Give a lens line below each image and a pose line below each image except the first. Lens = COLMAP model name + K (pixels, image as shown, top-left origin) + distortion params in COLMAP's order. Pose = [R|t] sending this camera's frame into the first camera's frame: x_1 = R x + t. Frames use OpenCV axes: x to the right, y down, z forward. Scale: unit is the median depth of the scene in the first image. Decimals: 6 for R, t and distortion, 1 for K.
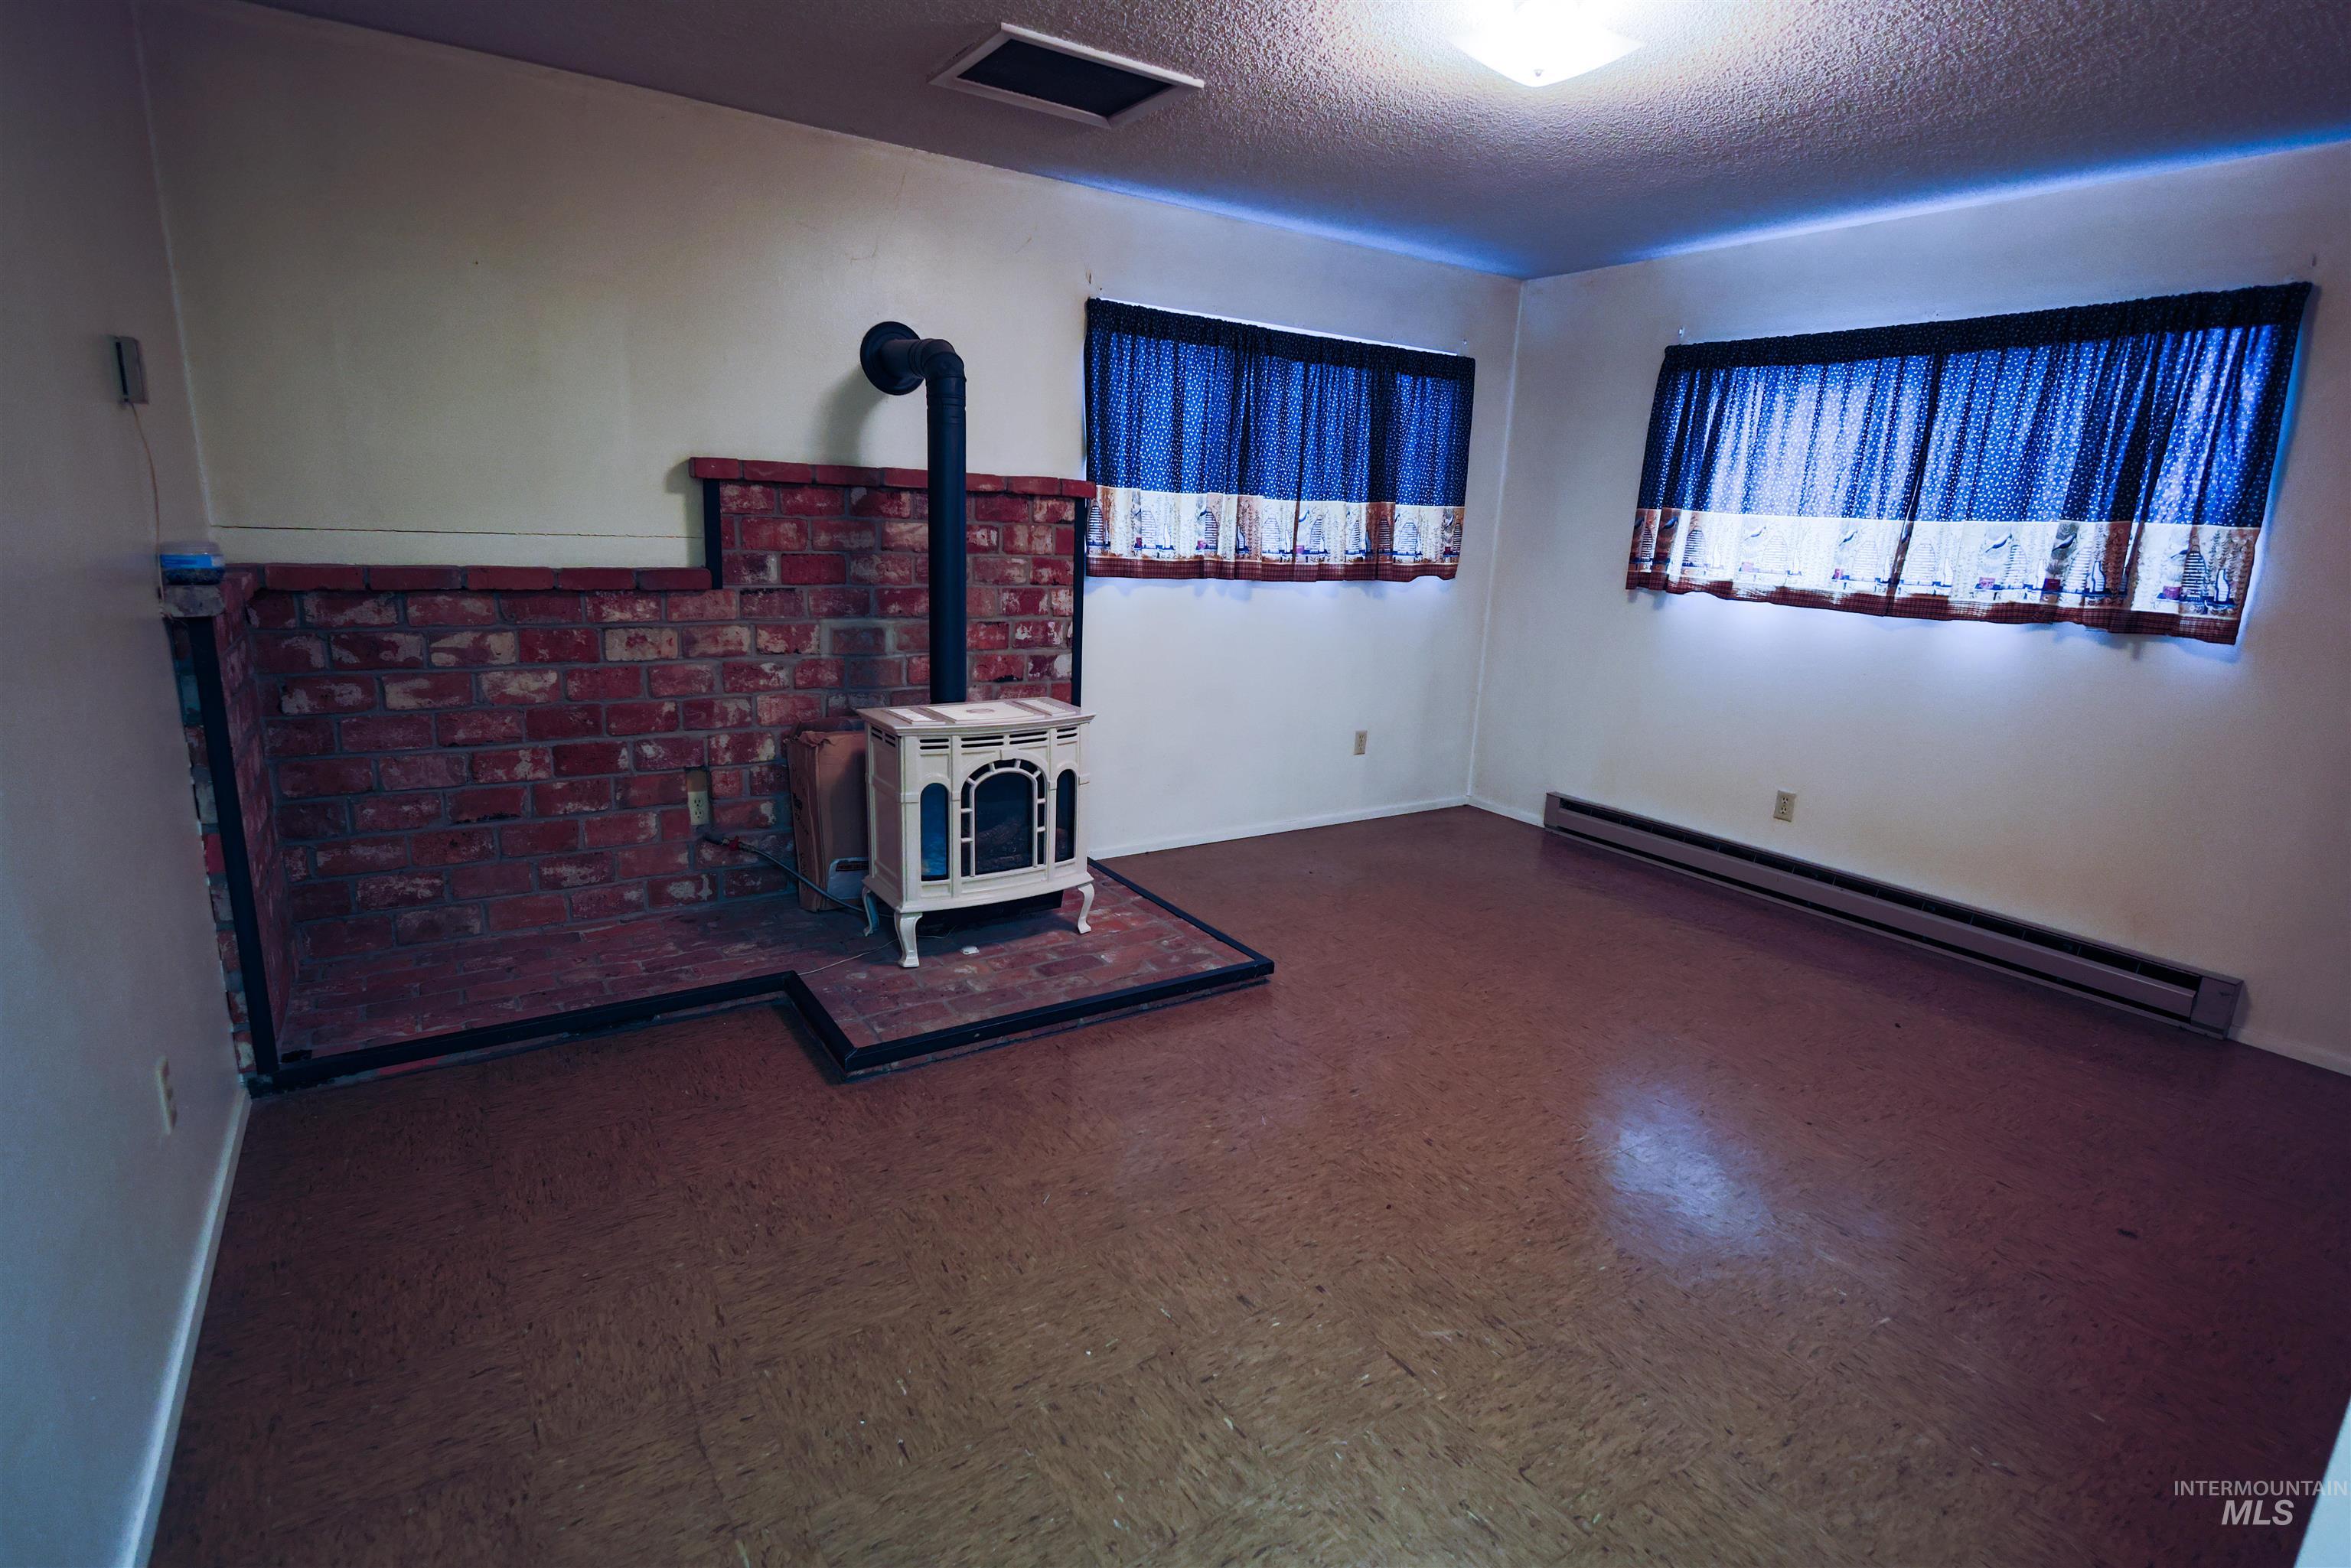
lens RADIAL K [[1141.8, 0, 1179.6], [0, 1141.8, 787.7], [0, 0, 1]] dist [0.000477, -0.001495]
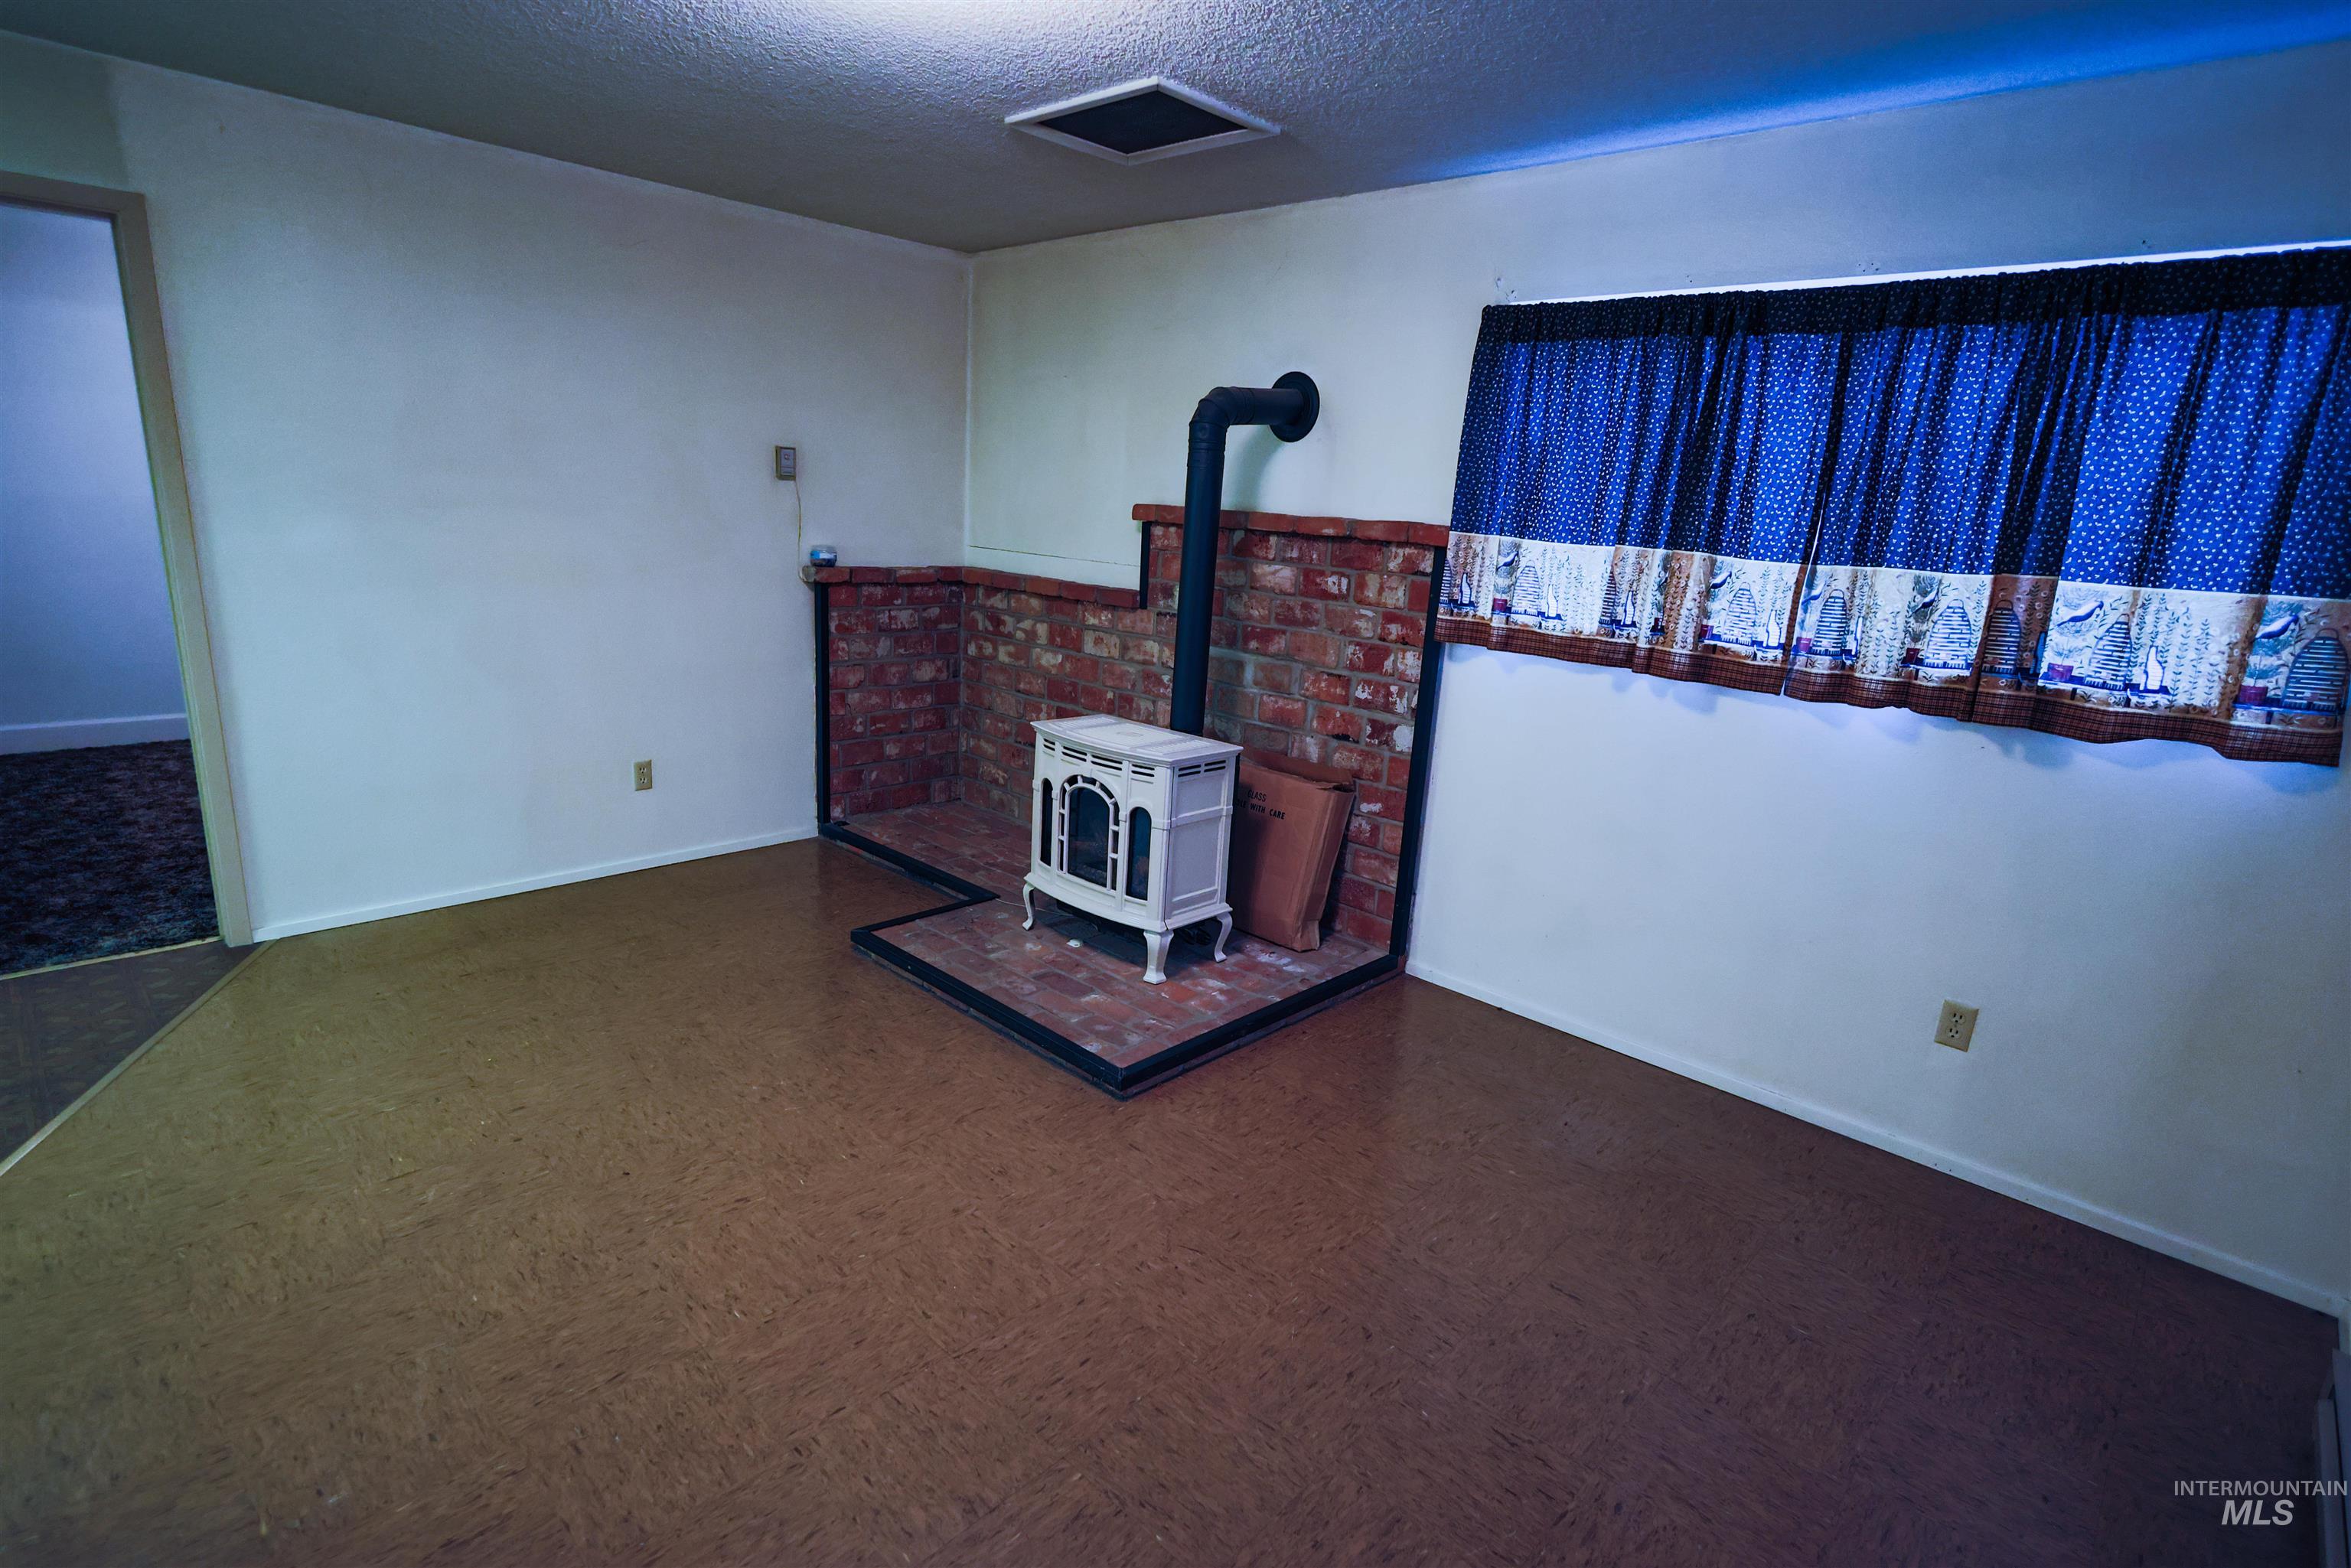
lens RADIAL K [[1141.8, 0, 1178.1], [0, 1141.8, 784.1], [0, 0, 1]] dist [0.000477, -0.001495]
pose [[0.228880, 0.209199, -0.950710, 0.810314], [-0.276743, 0.950321, 0.142488, -0.177412], [0.933288, 0.230490, 0.275403, 0.724717]]
